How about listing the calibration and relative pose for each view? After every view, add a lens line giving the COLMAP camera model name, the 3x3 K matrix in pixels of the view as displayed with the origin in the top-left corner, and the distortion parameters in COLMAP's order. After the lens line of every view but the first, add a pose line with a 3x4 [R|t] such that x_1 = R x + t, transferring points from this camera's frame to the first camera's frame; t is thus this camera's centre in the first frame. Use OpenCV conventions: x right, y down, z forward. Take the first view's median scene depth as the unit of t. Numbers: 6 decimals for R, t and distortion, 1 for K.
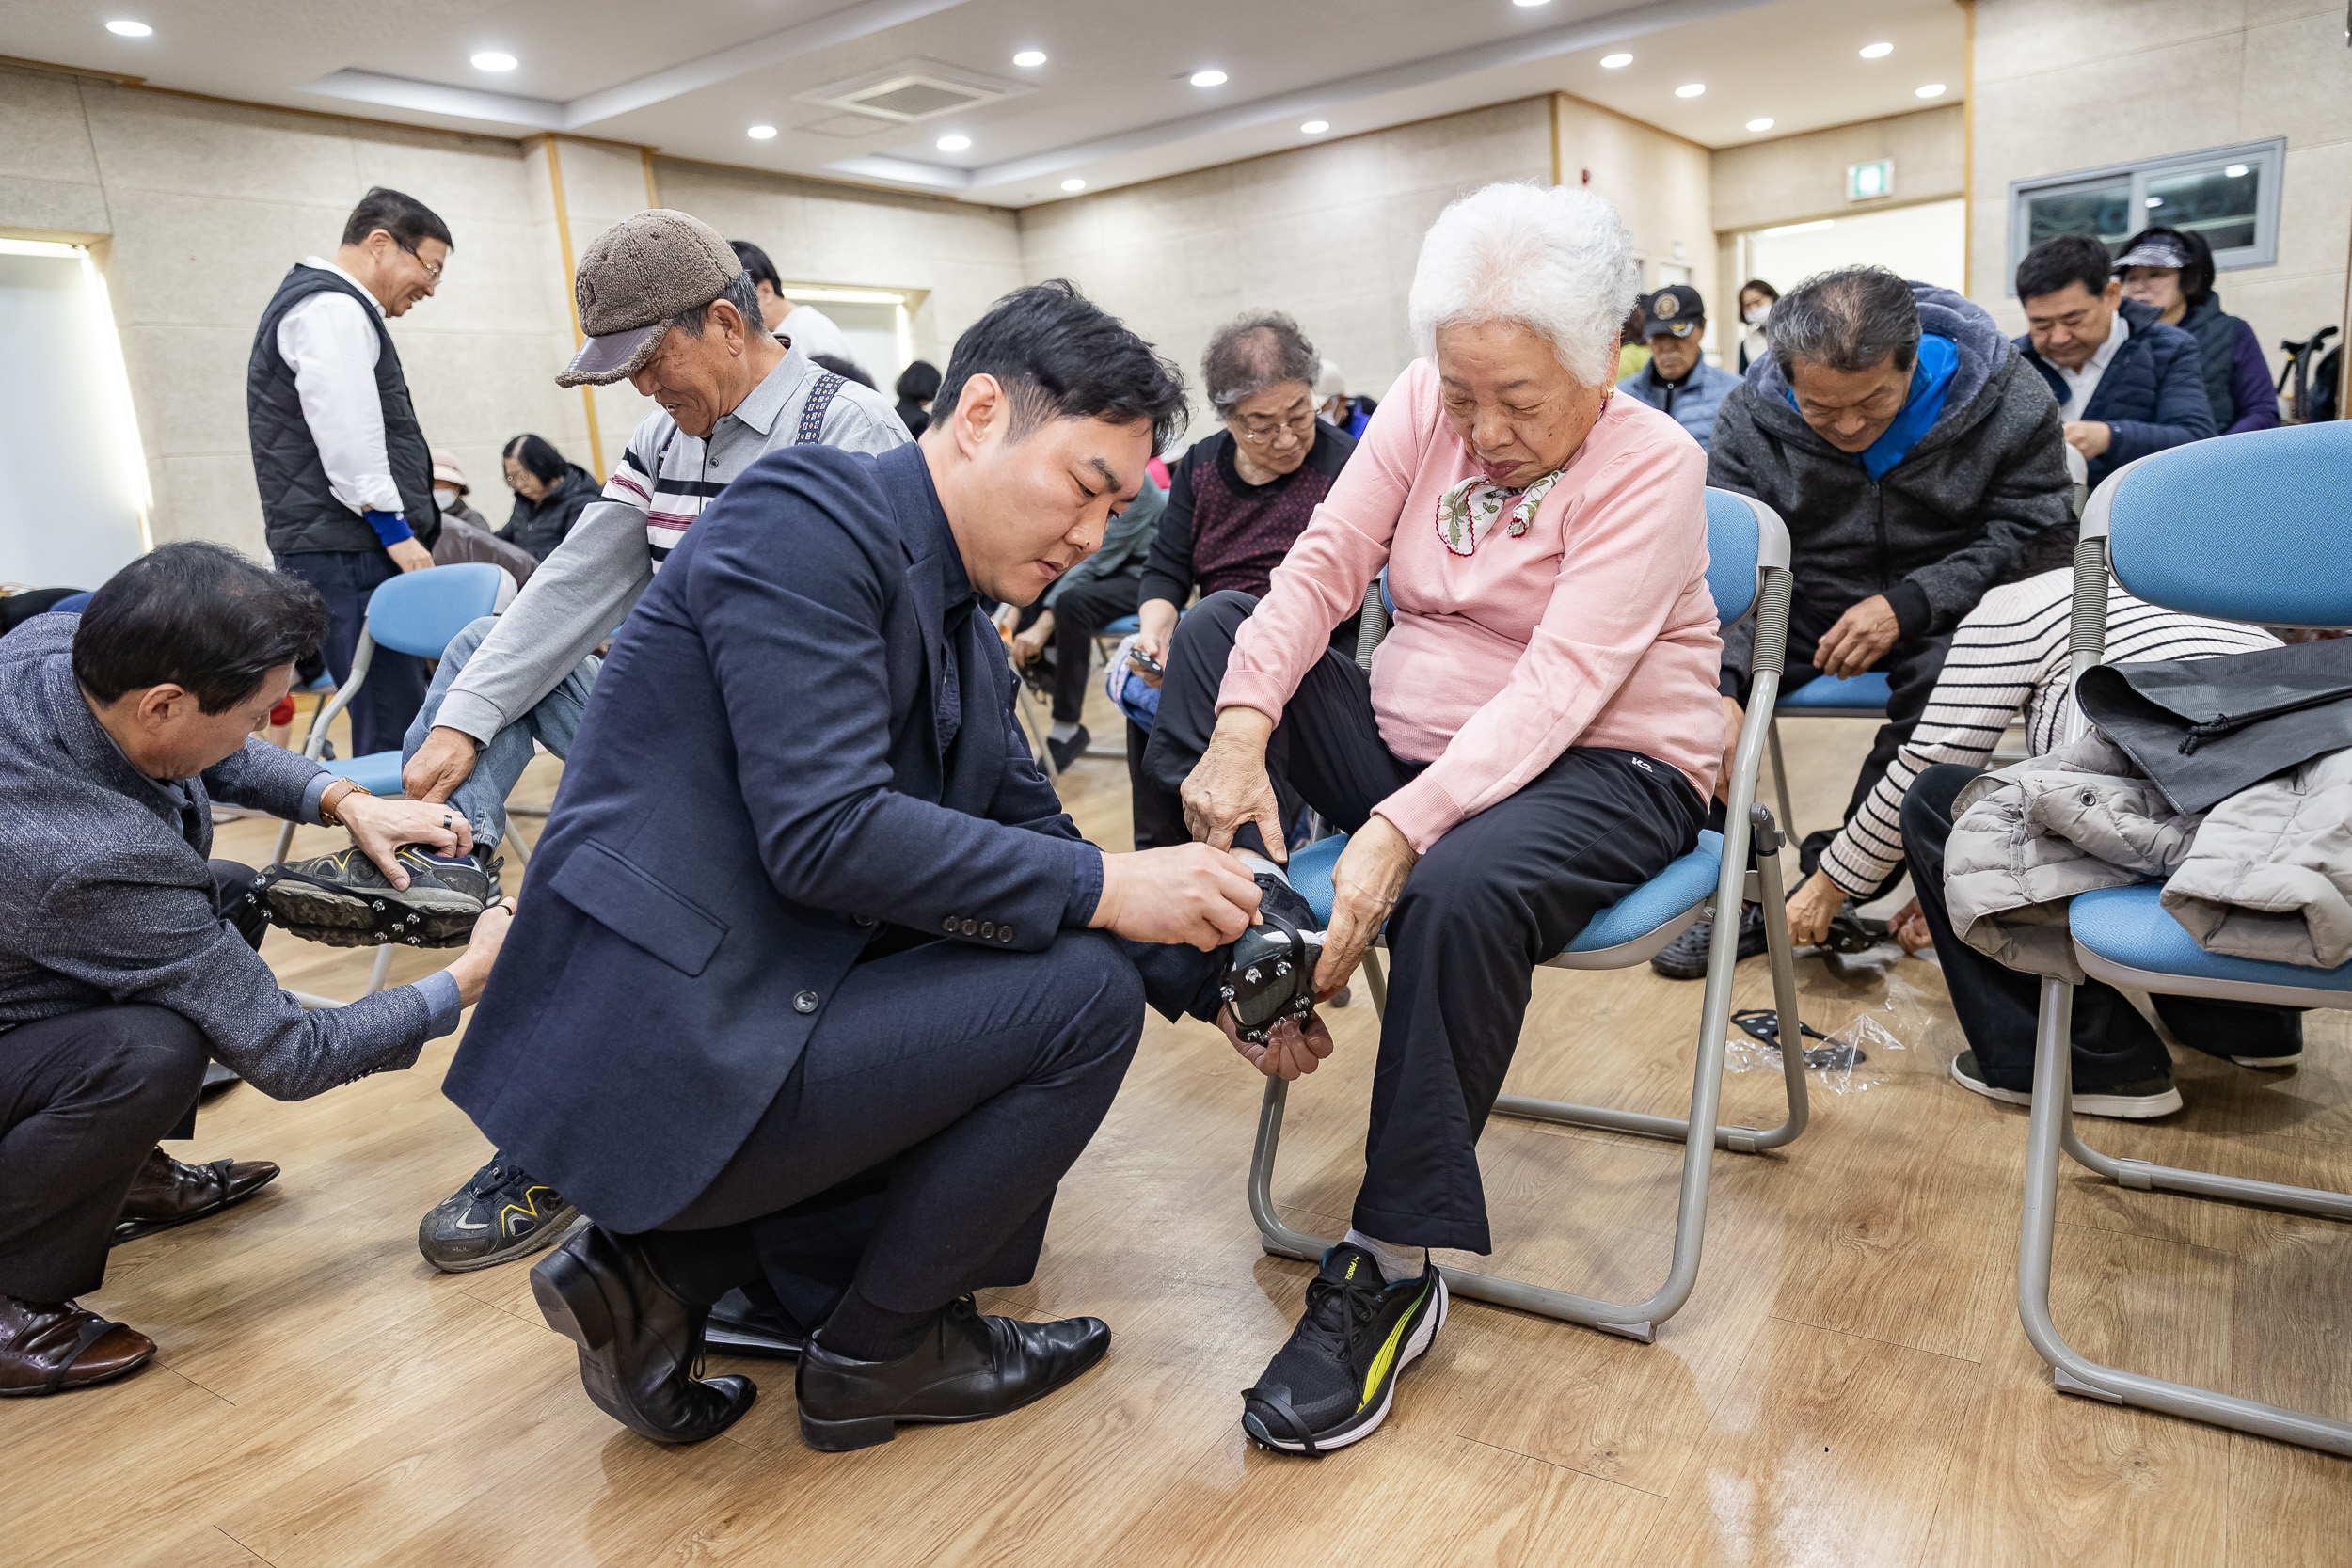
lens RADIAL K [[1557.3, 0, 1173.5], [0, 1557.3, 793.4], [0, 0, 1]] dist [-0.031455, 0.045953]
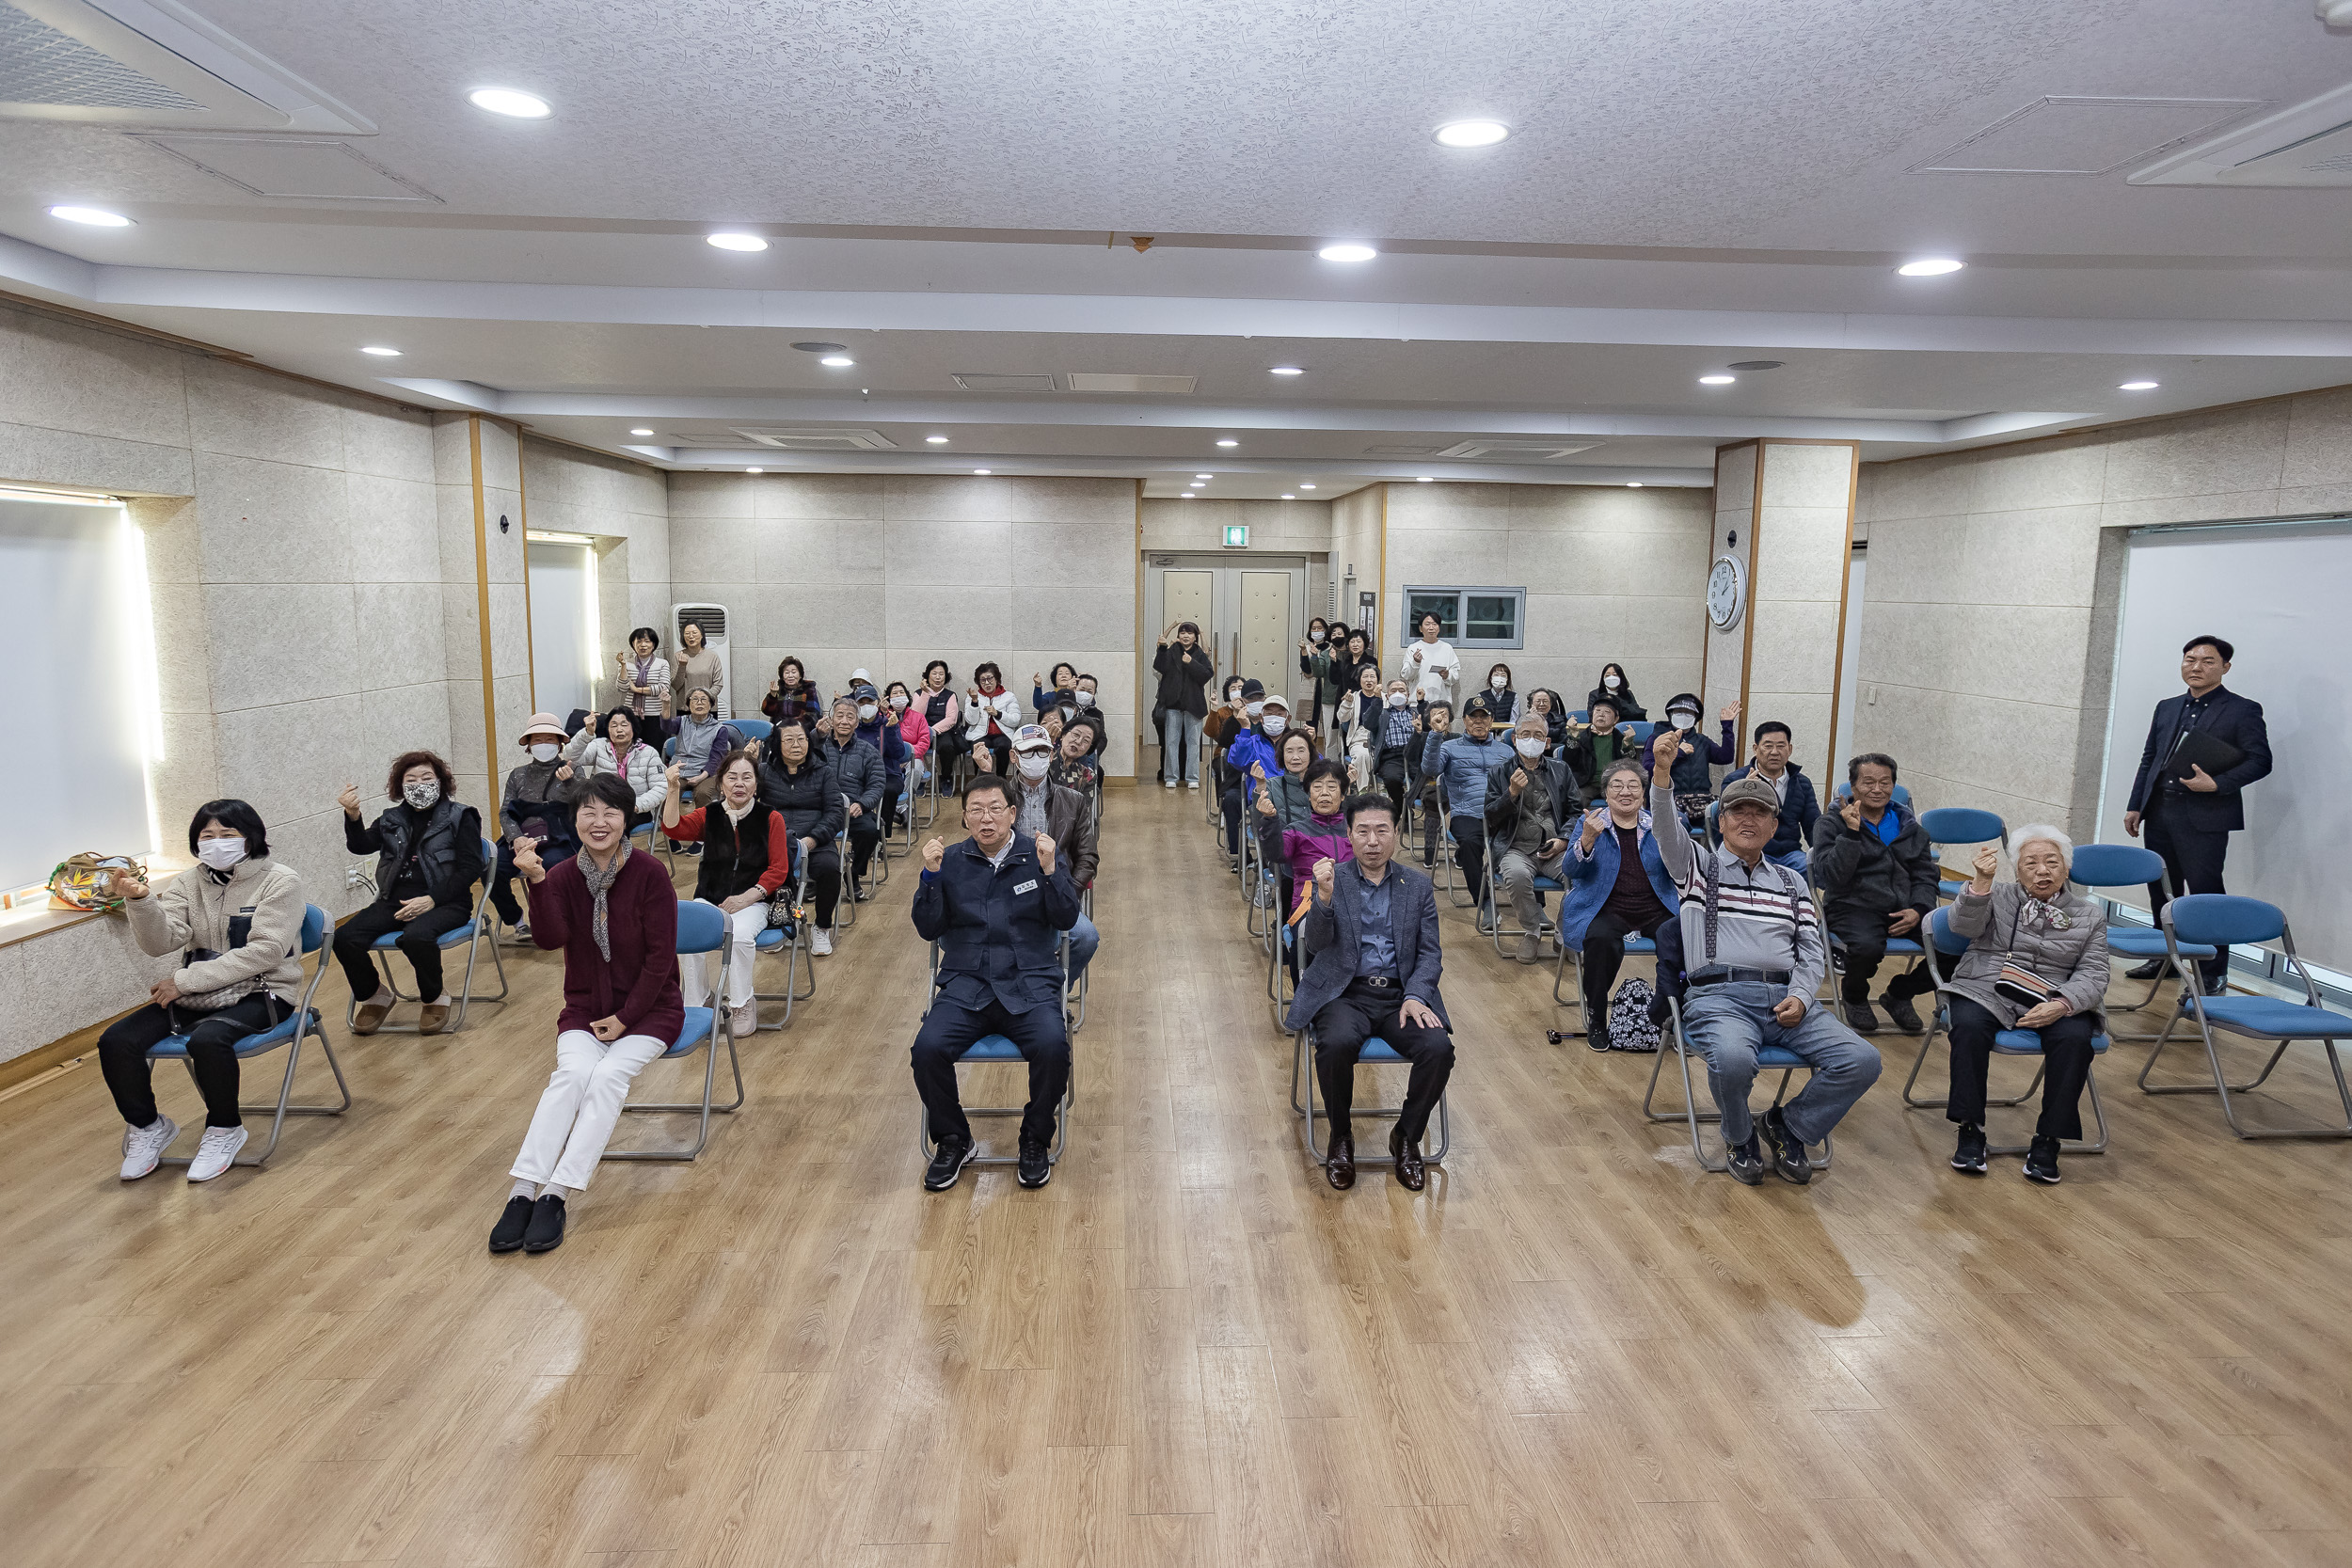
lens RADIAL K [[1381.0, 0, 1187.4], [0, 1381.0, 776.4], [0, 0, 1]] dist [-0.033765, 0.035429]
pose [[0.786687, 0.009621, 0.617278, -0.640598], [0.044418, 0.996405, -0.072139, -0.078359], [-0.615753, 0.084169, 0.783431, -0.060631]]
